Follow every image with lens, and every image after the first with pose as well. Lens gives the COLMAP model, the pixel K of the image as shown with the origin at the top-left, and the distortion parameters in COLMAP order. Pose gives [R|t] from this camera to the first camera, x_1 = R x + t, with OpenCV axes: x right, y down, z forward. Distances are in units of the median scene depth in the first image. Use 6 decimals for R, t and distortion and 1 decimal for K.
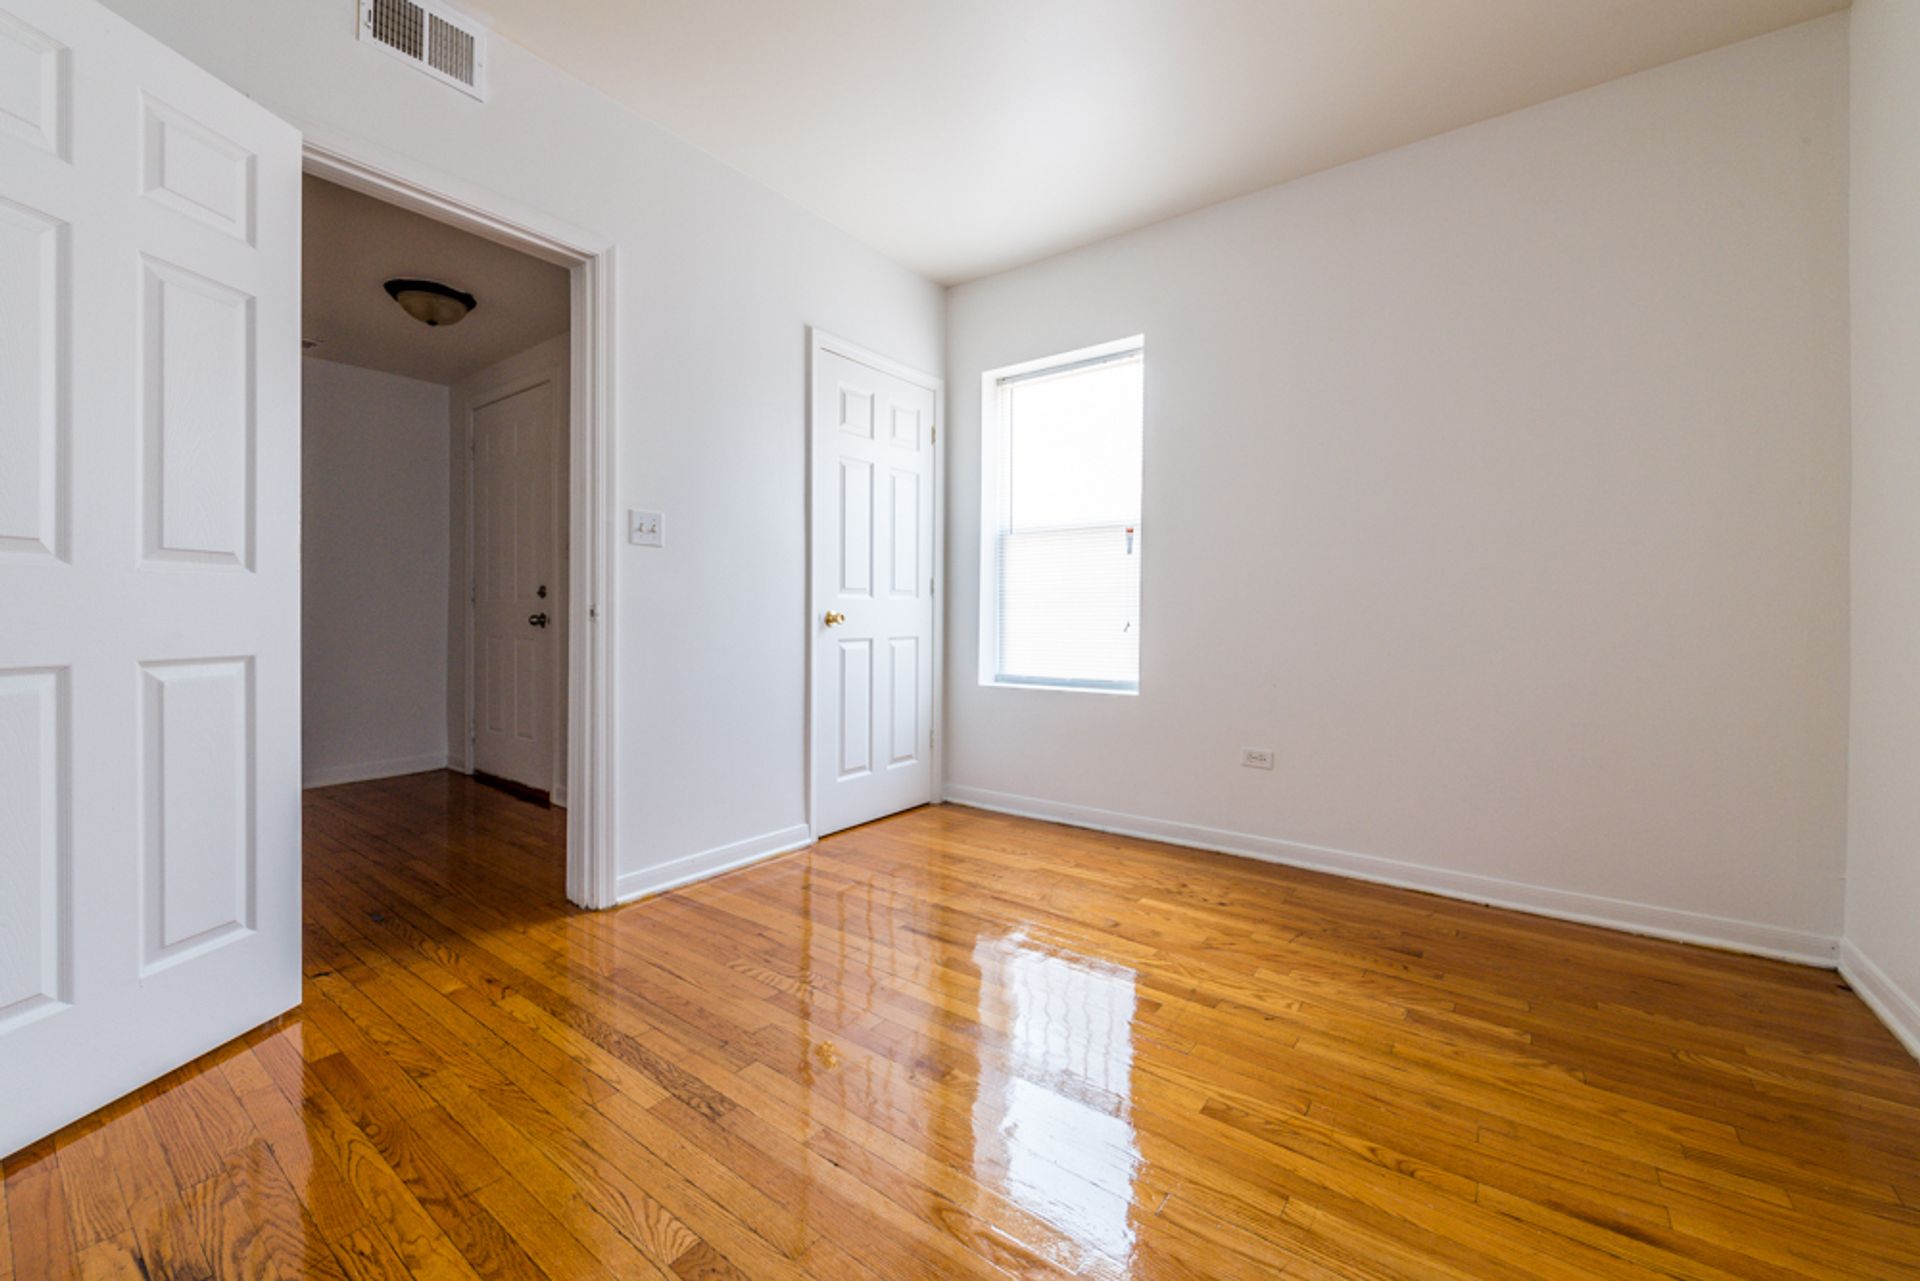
lens RADIAL K [[835.8, 0, 951.4], [0, 835.8, 613.4], [0, 0, 1]] dist [0.005855, -0.006778]
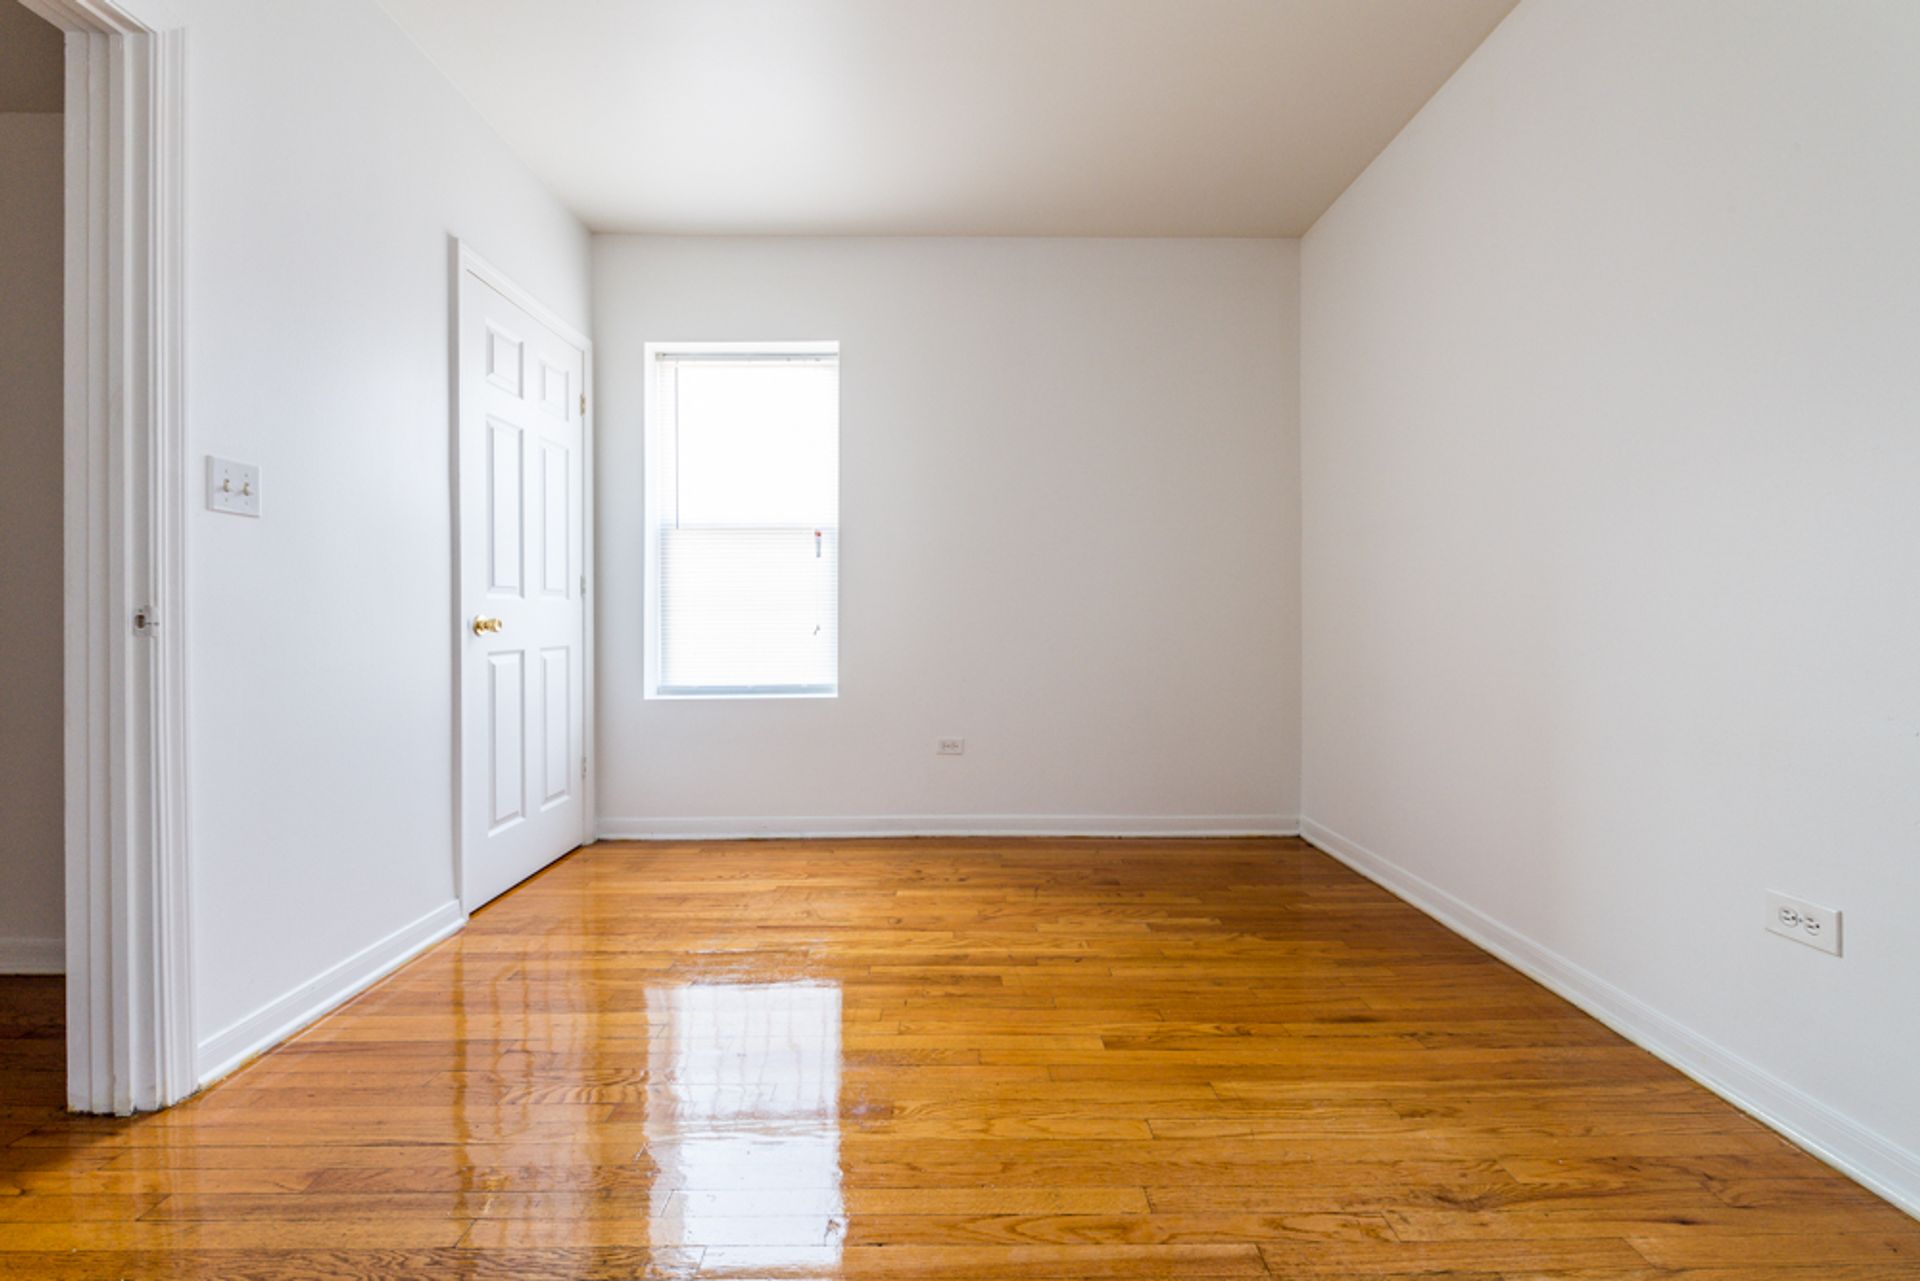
lens RADIAL K [[835.8, 0, 951.4], [0, 835.8, 613.4], [0, 0, 1]] dist [0.005855, -0.006778]
pose [[0.756842, -0.003267, 0.653590, -0.361586], [0.004946, 0.999988, -0.000728, -0.002253], [-0.653580, 0.003783, 0.756848, 0.155942]]
